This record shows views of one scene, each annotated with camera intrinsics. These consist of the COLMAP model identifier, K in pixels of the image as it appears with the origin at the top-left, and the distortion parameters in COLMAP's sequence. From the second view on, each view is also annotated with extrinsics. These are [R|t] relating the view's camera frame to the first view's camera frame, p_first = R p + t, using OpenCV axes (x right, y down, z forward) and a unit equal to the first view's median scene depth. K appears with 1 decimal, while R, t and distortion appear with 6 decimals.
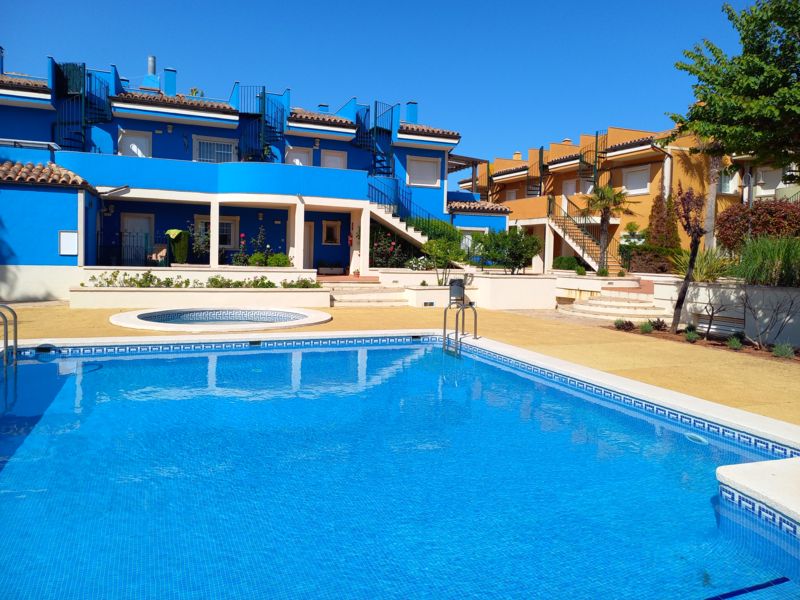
lens RADIAL K [[584.2, 0, 398.7], [0, 584.2, 277.9], [0, 0, 1]] dist [0.111569, -0.096105]
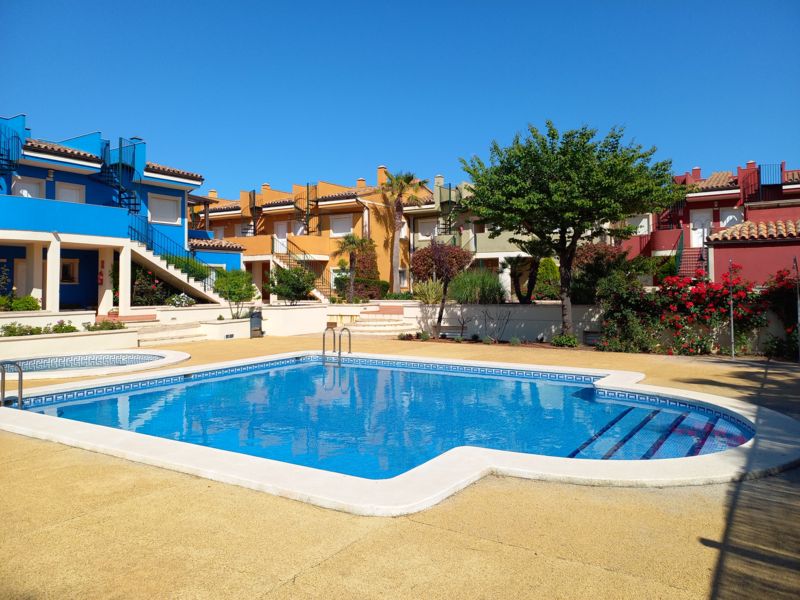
lens RADIAL K [[584.2, 0, 398.7], [0, 584.2, 277.9], [0, 0, 1]] dist [0.111569, -0.096105]
pose [[0.819904, -0.021494, 0.572097, -0.236918], [0.051633, 0.997999, -0.036503, -0.005618], [-0.570168, 0.059468, 0.819373, -0.069184]]
